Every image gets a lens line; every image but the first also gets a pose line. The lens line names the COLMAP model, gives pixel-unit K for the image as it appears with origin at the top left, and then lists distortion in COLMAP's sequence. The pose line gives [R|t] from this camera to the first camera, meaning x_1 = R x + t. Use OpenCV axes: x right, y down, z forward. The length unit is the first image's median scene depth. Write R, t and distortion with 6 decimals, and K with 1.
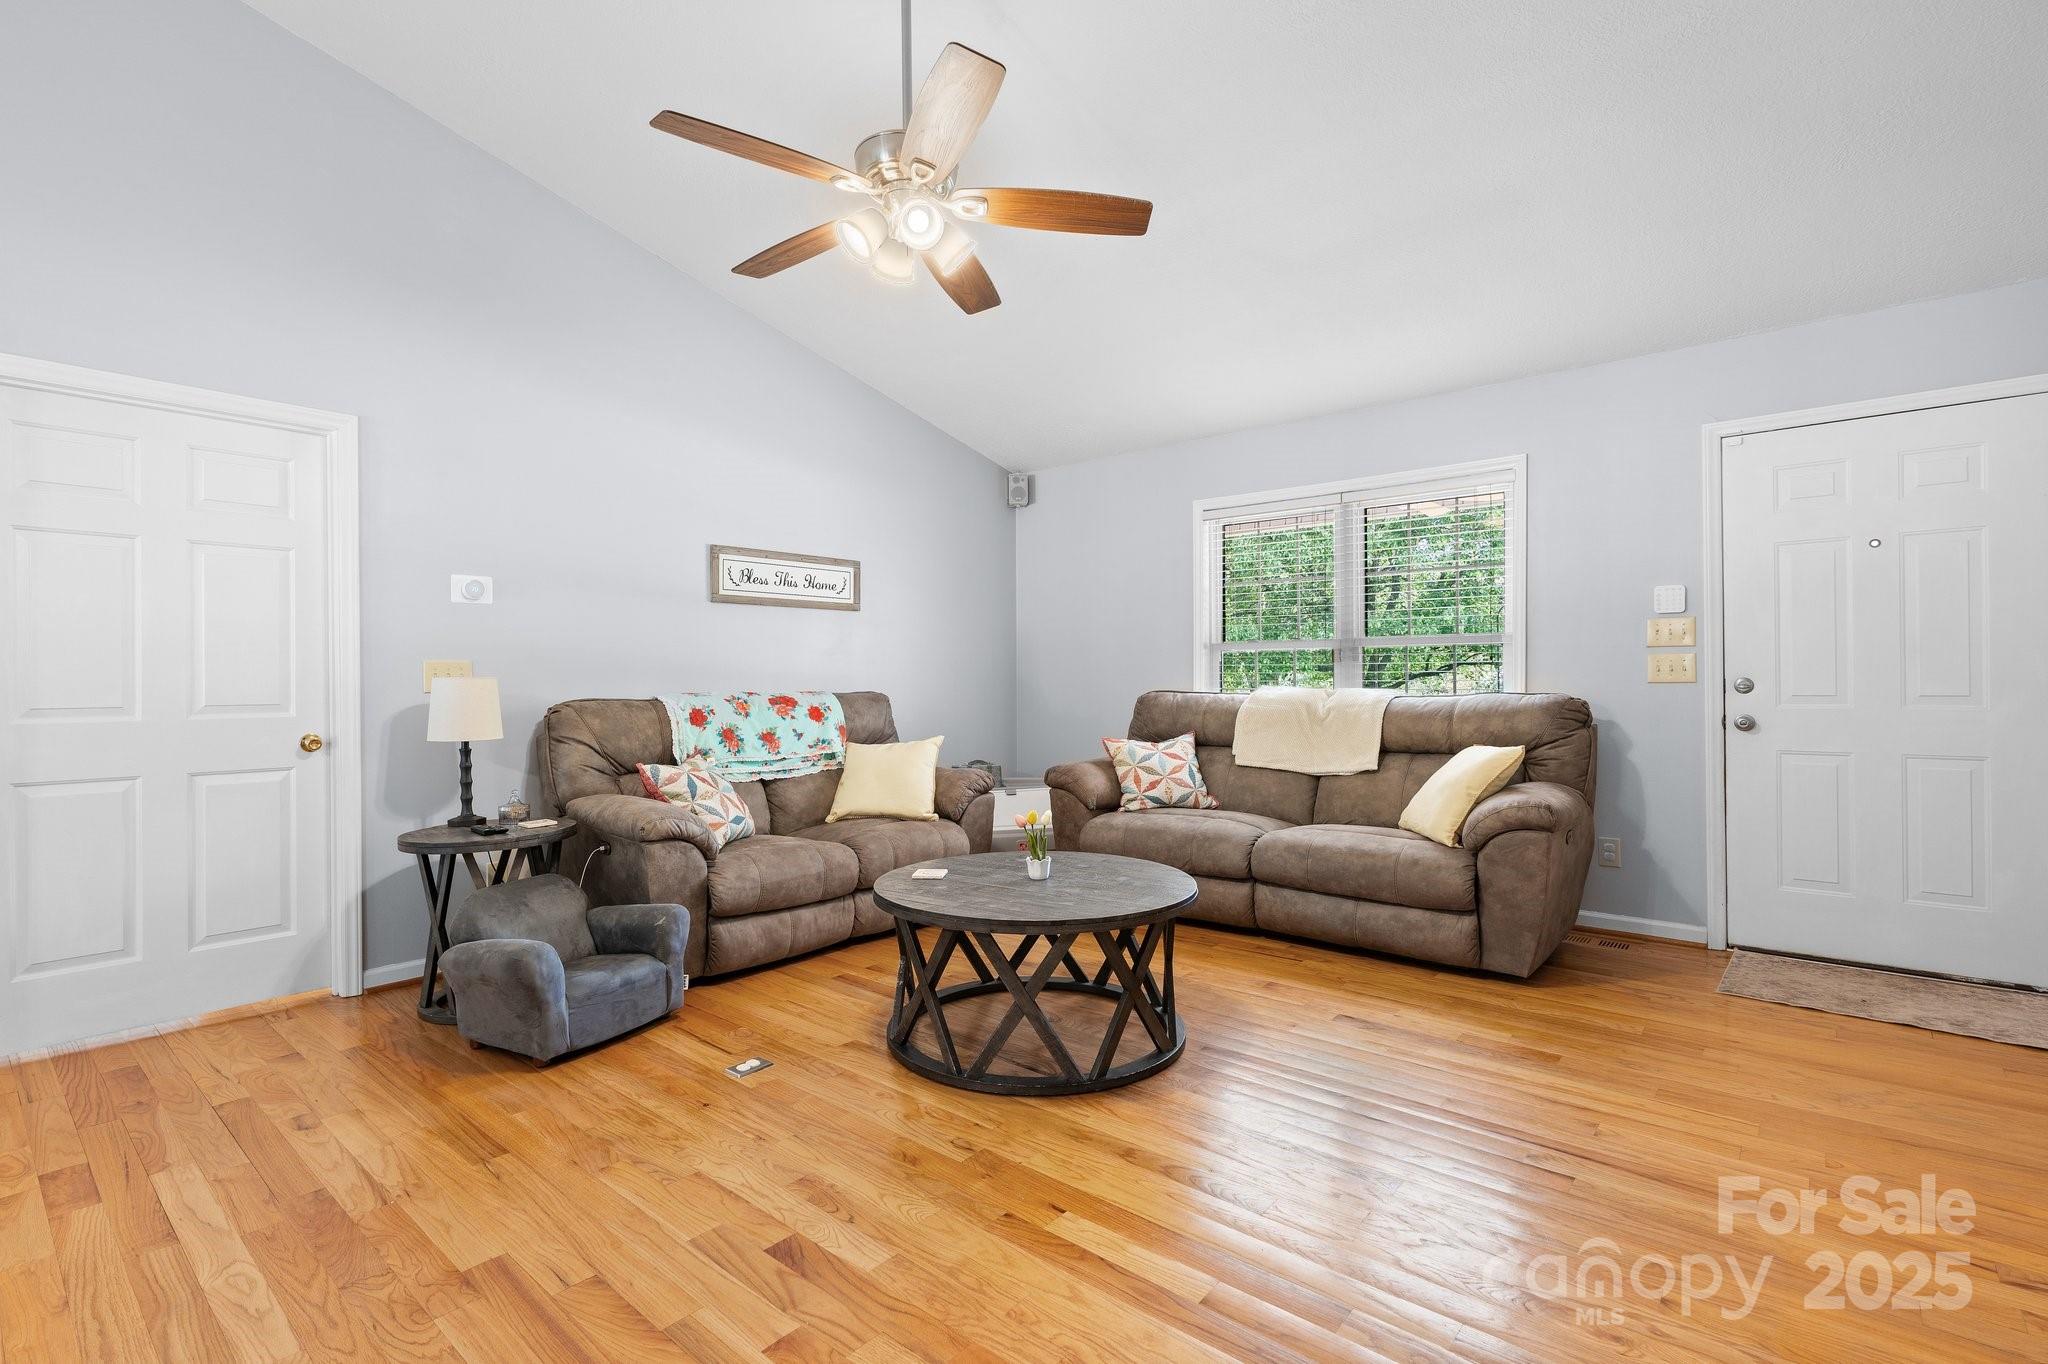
lens RADIAL K [[934.6, 0, 1026.9], [0, 934.6, 680.5], [0, 0, 1]] dist [-0.000966, 0.000492]
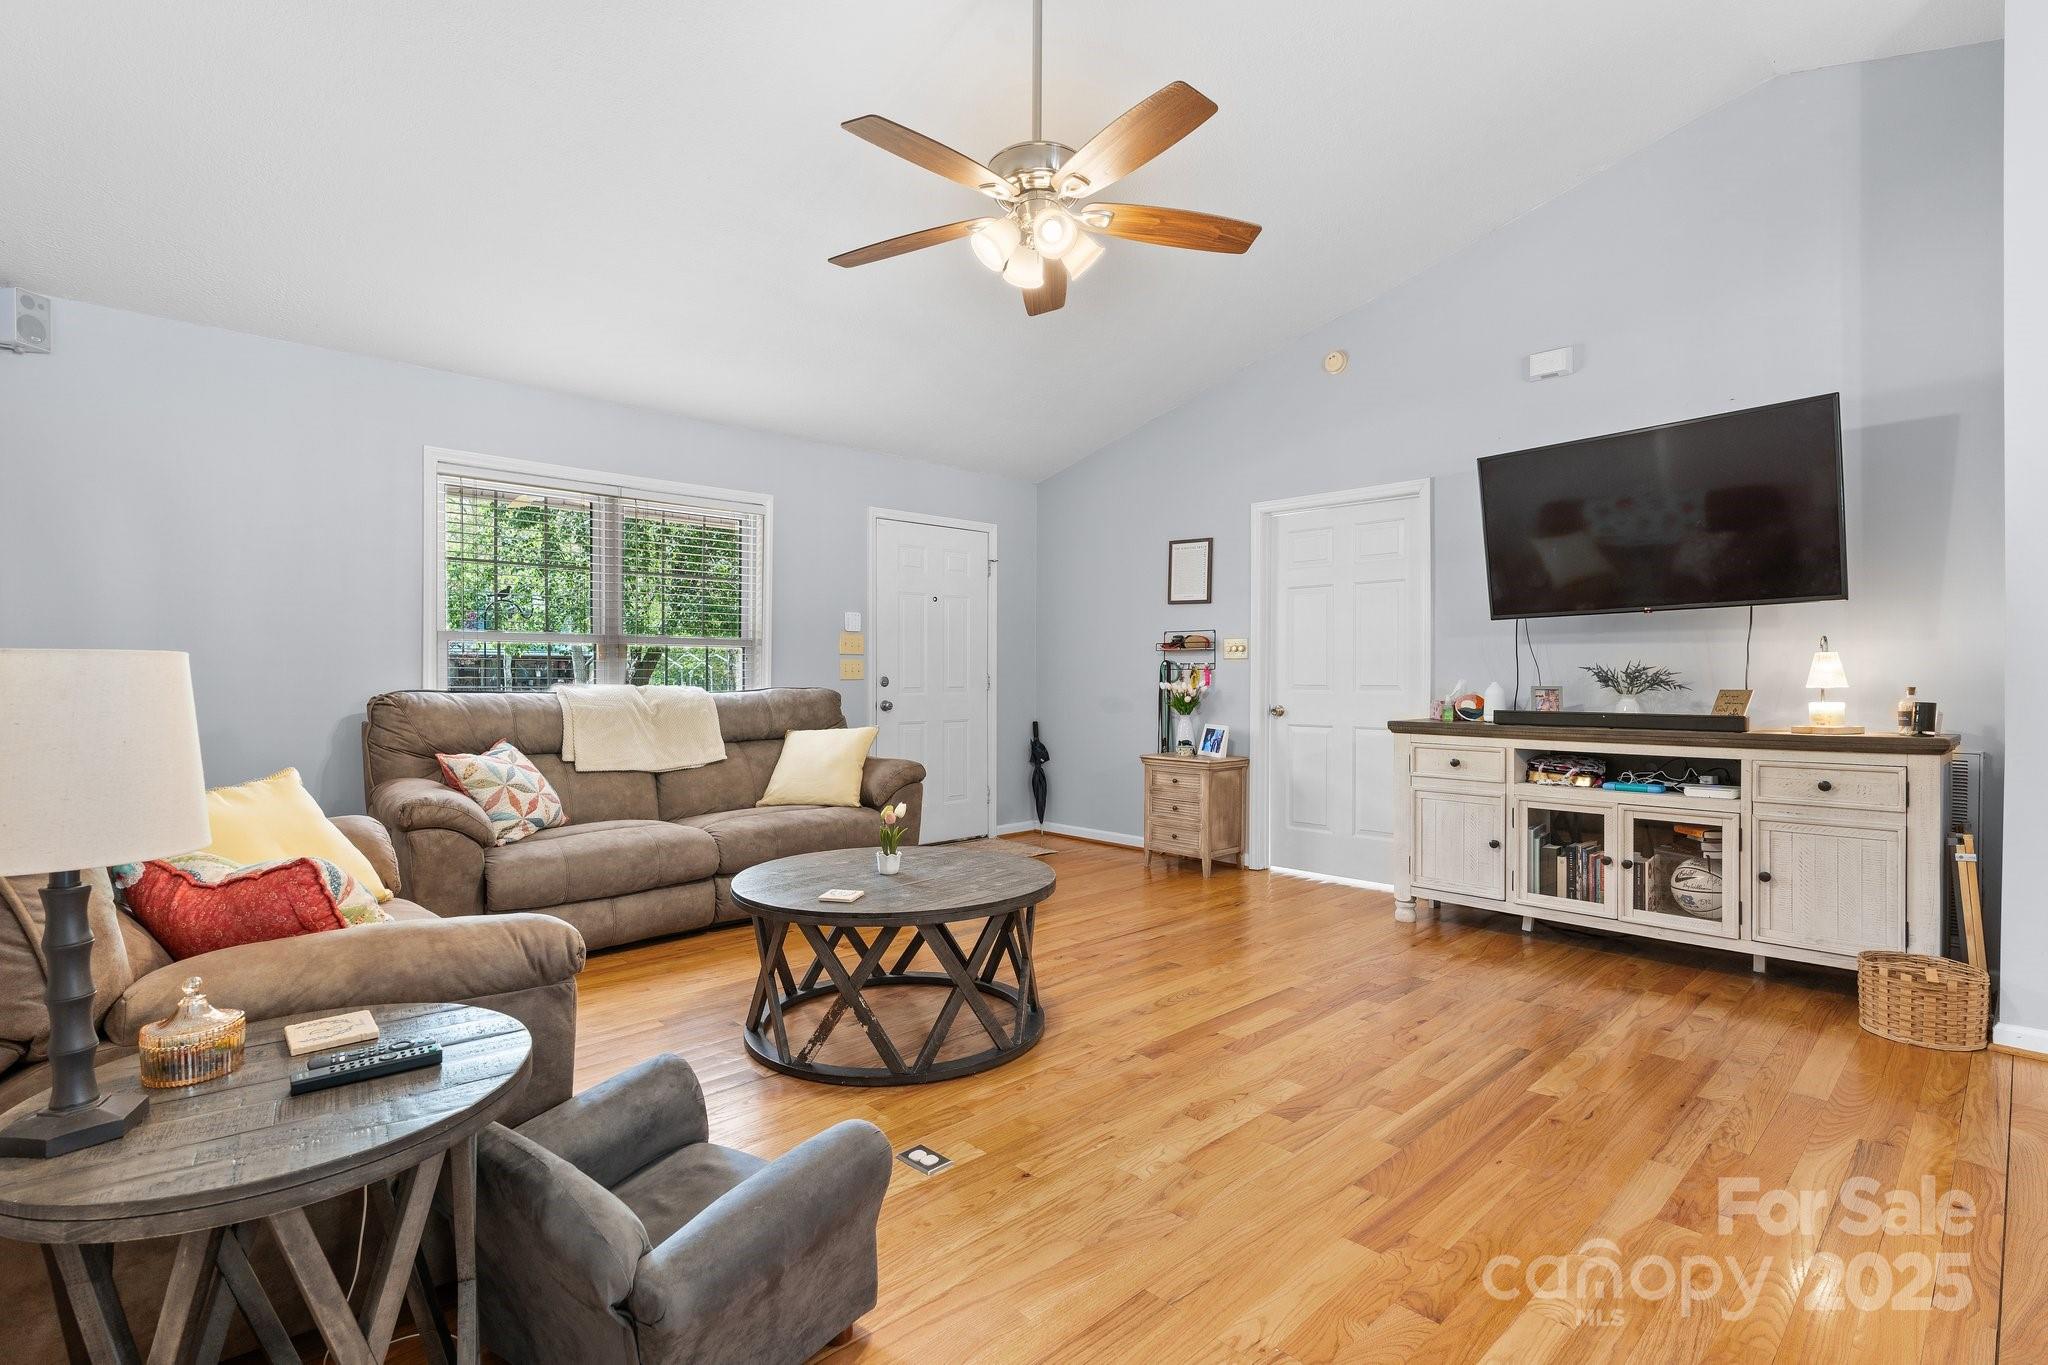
lens RADIAL K [[966.0, 0, 1017.3], [0, 966.0, 681.0], [0, 0, 1]] dist [-0.004139, -0.000194]
pose [[0.112493, 0.003839, 0.993645, -0.673851], [0.002414, 0.999989, -0.004137, 0.009600], [-0.993650, 0.002864, 0.112483, 0.510511]]
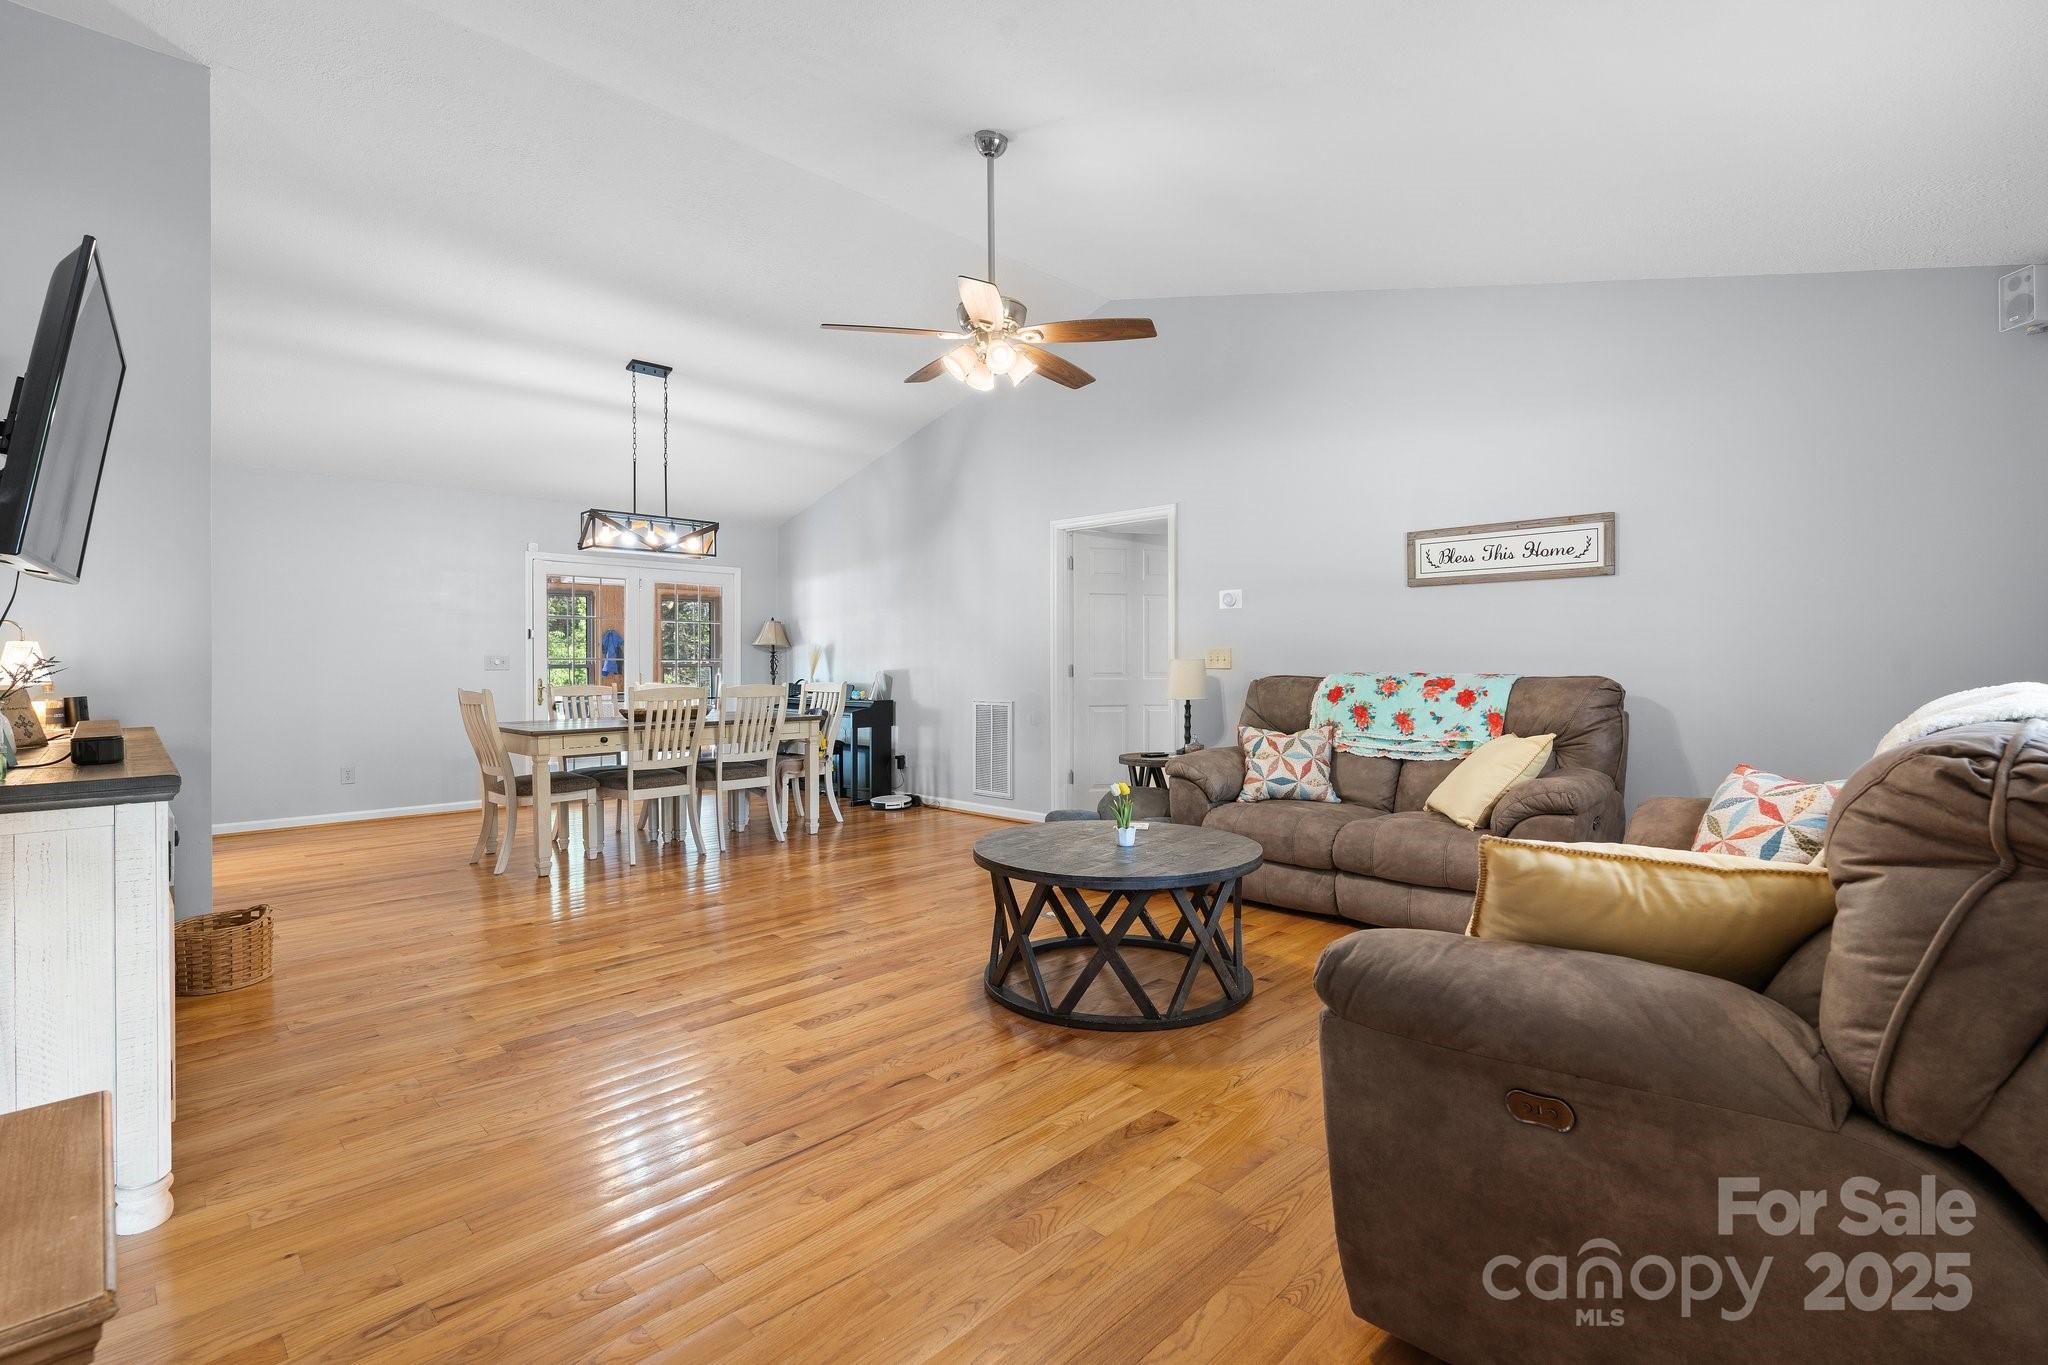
lens RADIAL K [[934.6, 0, 1031.3], [0, 934.6, 672.2], [0, 0, 1]] dist [-0.000966, 0.000492]
pose [[-0.069738, 0.016205, -0.997434, 0.755090], [-0.000651, 0.999867, 0.016291, -0.005085], [0.997565, 0.001785, -0.069718, 0.659016]]
